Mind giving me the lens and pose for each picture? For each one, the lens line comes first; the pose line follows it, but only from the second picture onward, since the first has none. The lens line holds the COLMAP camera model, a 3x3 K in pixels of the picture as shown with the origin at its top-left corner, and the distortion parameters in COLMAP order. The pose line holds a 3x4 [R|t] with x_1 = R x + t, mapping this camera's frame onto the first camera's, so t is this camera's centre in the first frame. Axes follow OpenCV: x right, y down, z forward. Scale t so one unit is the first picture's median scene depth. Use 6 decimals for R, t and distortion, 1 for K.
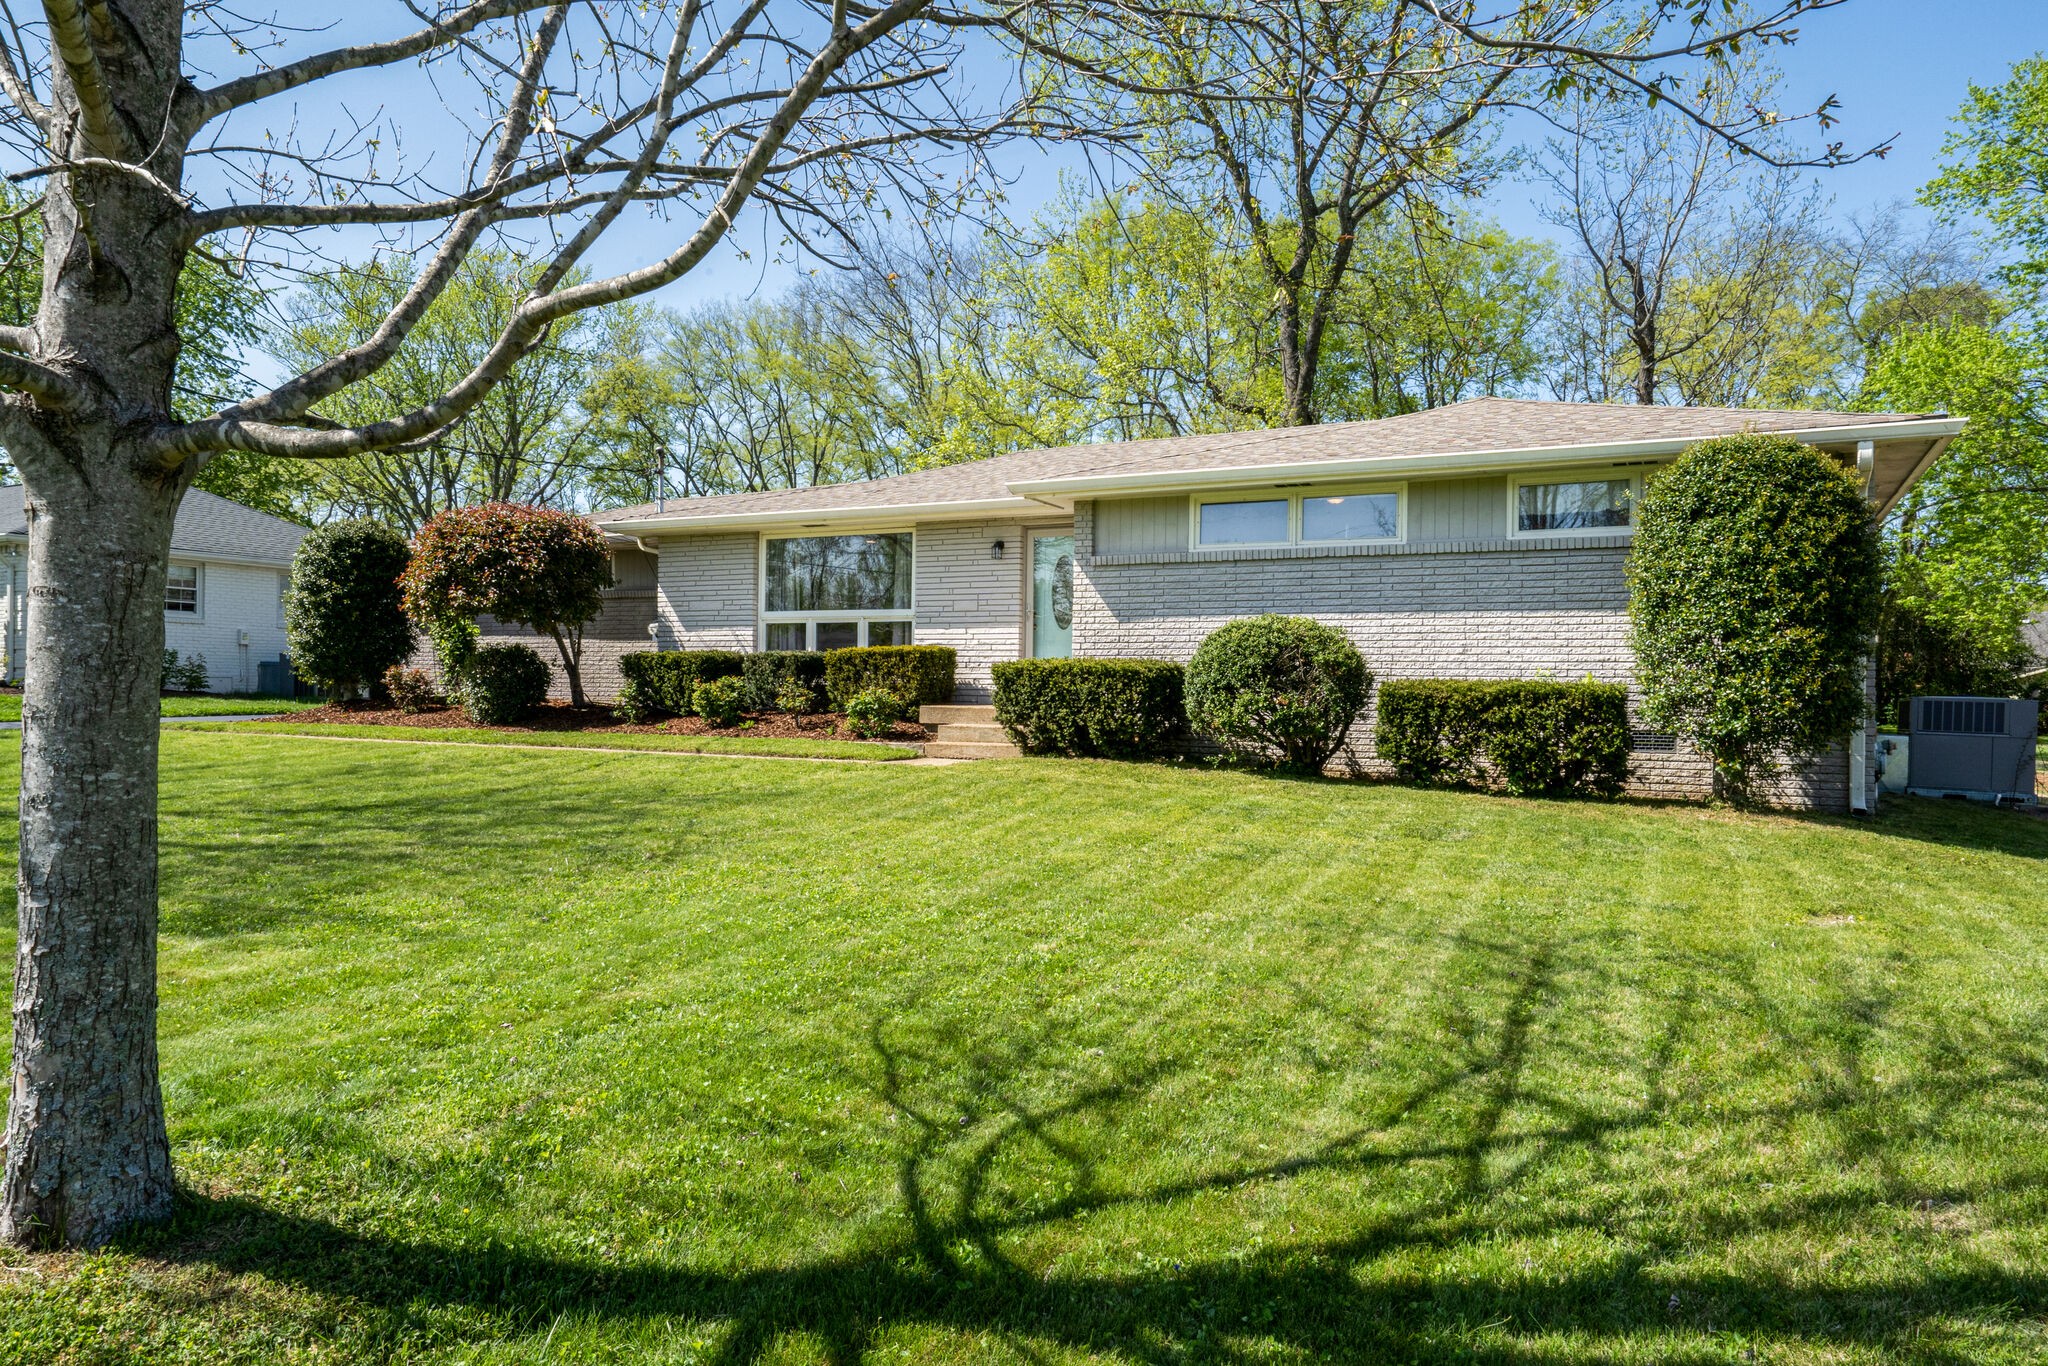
lens RADIAL K [[952.0, 0, 975.5], [0, 952.0, 672.8], [0, 0, 1]] dist [-0.002643, -0.000049]
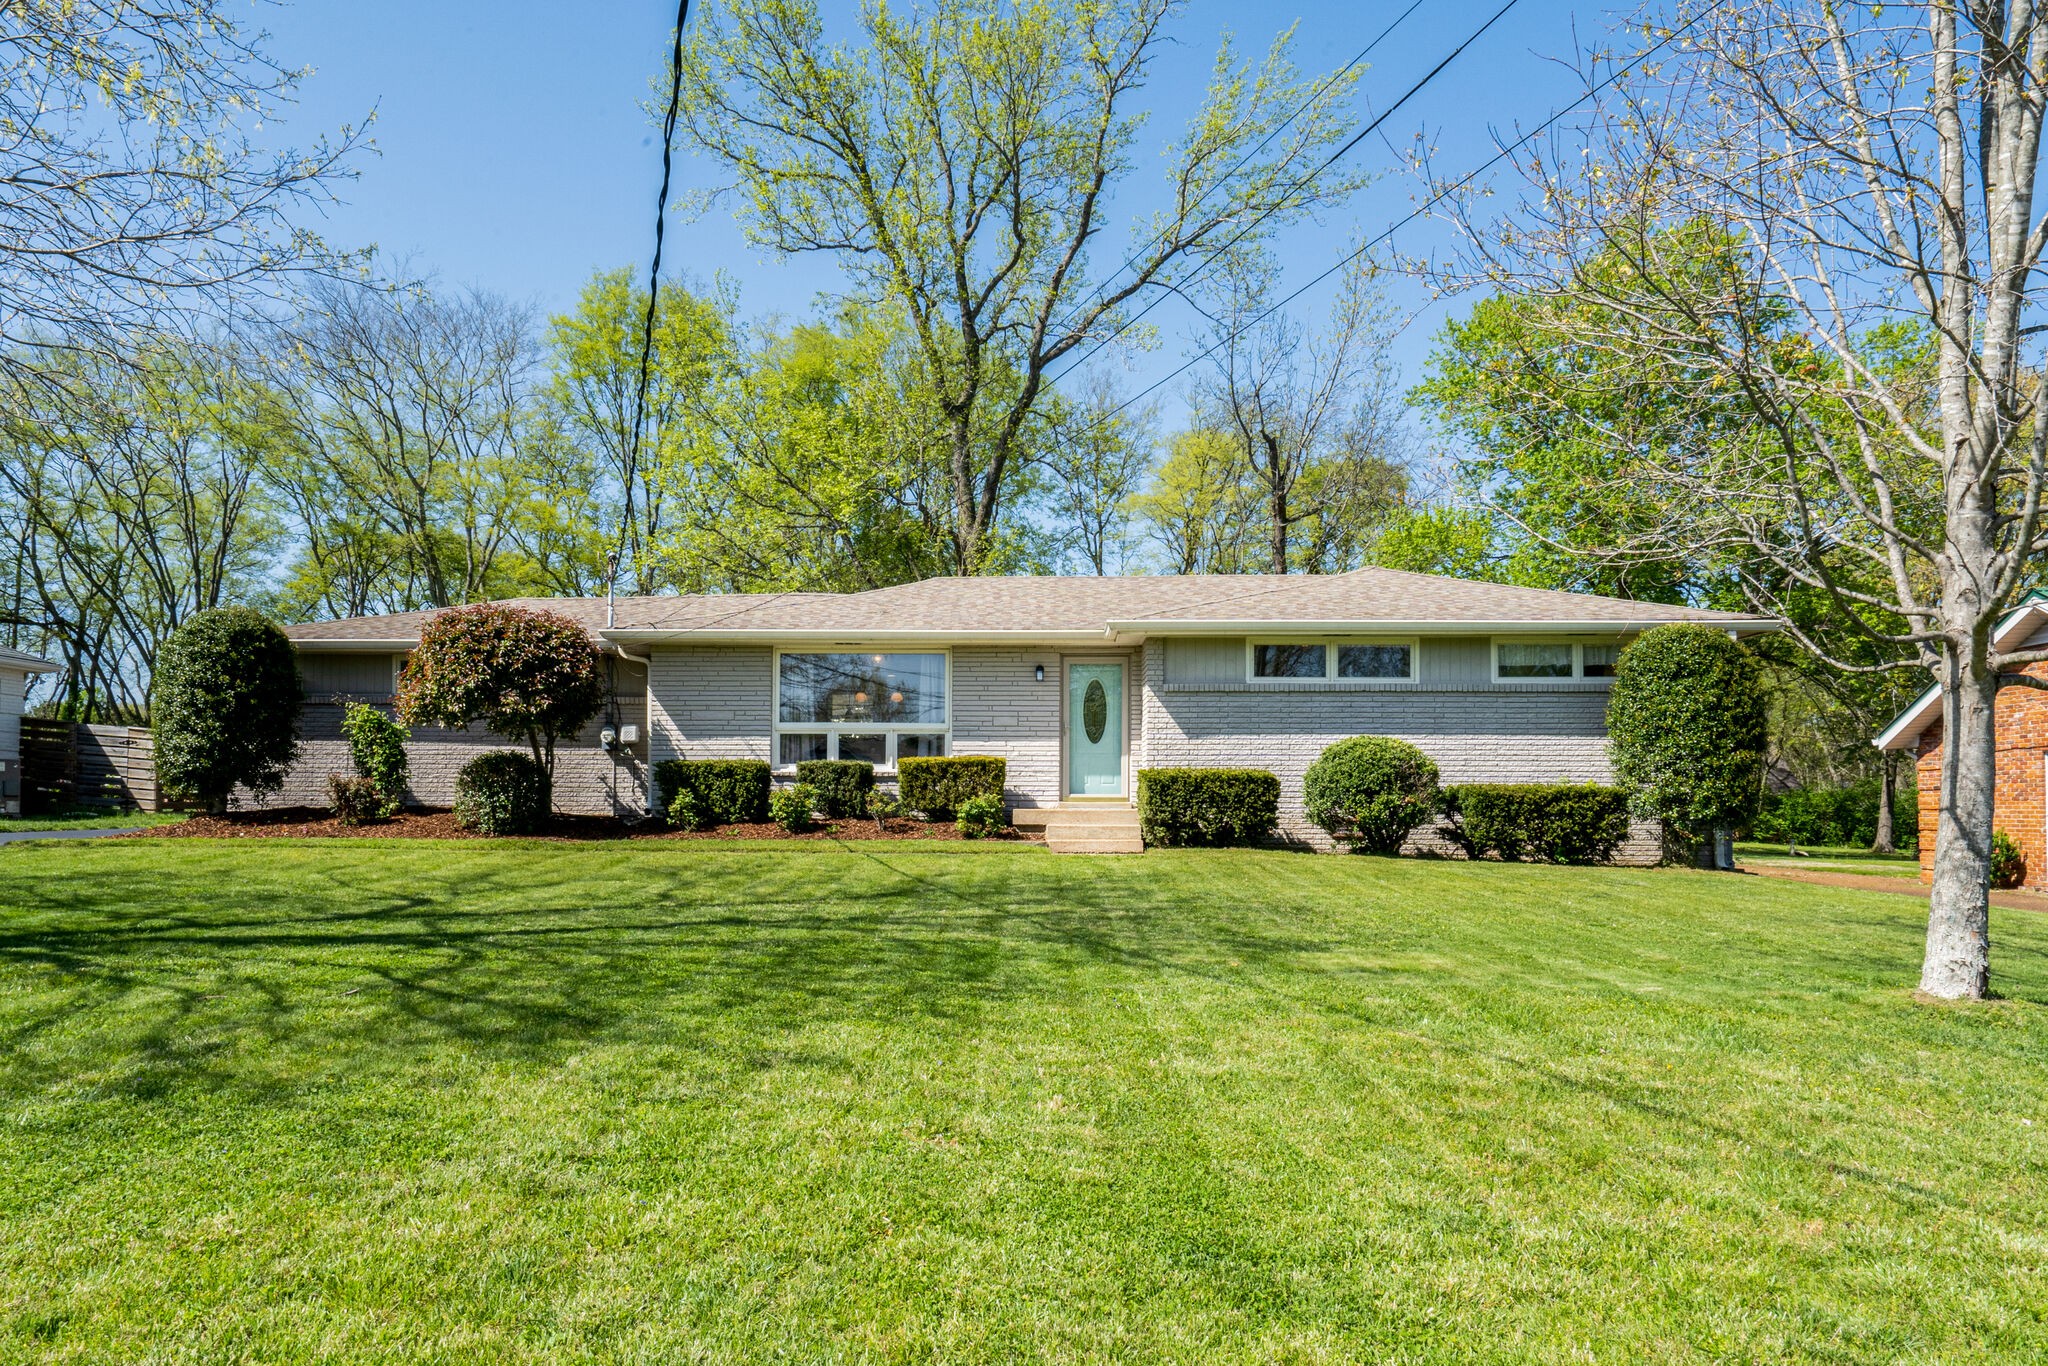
lens RADIAL K [[933.3, 0, 956.5], [0, 933.3, 782.5], [0, 0, 1]] dist [0.000316, 0.000057]
pose [[0.954133, -0.002517, 0.299371, -0.469203], [0.001954, 0.999996, 0.002177, 0.000051], [-0.299376, -0.001492, 0.954134, -0.052135]]
